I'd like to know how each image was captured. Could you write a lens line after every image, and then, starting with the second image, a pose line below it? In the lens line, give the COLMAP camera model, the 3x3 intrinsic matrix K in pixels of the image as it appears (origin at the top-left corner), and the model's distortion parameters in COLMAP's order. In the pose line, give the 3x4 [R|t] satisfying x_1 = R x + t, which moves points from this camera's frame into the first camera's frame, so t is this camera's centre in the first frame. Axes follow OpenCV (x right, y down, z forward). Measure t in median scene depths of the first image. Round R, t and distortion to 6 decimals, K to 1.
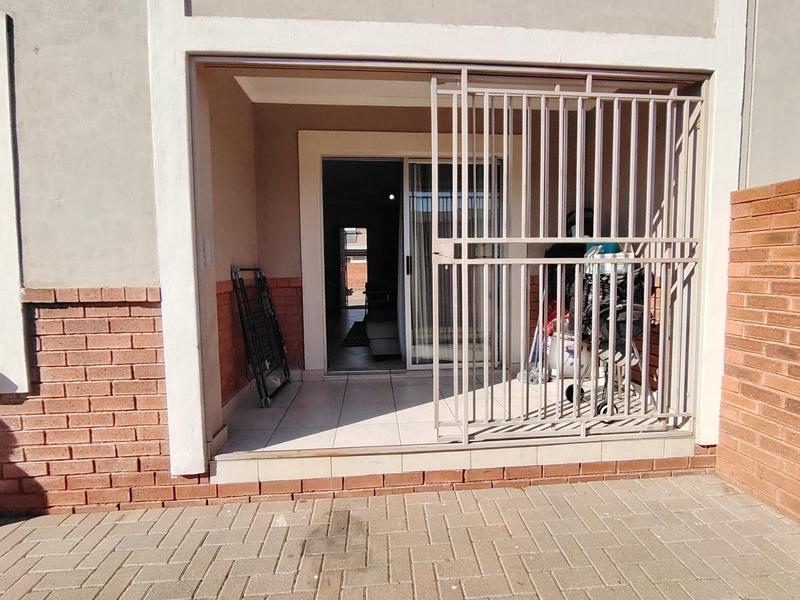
lens RADIAL K [[384.9, 0, 405.7], [0, 384.9, 296.1], [0, 0, 1]] dist [-0.010610, 0.002676]
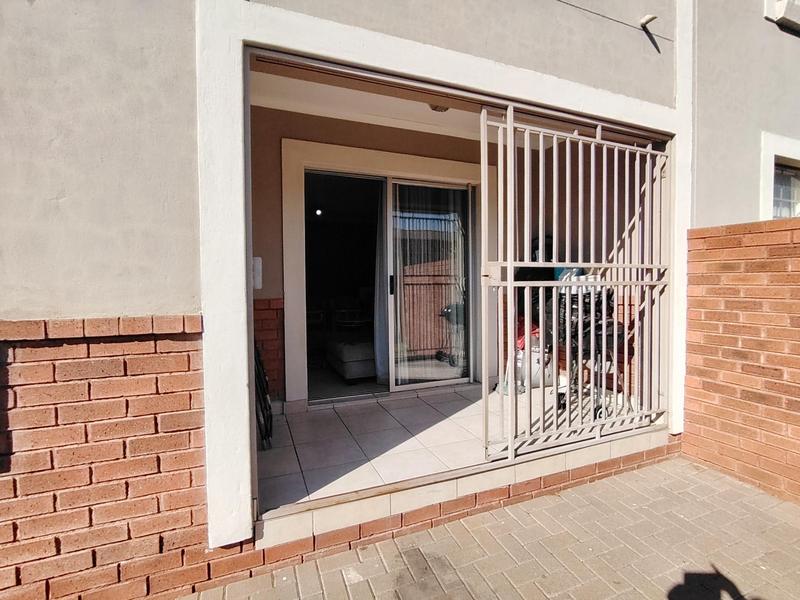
lens RADIAL K [[384.9, 0, 405.0], [0, 384.9, 296.3], [0, 0, 1]] dist [-0.010610, 0.002676]
pose [[0.952651, -0.007213, 0.303981, -0.451093], [0.019873, 0.999058, -0.038574, -0.021426], [-0.303416, 0.042789, 0.951897, 0.087801]]
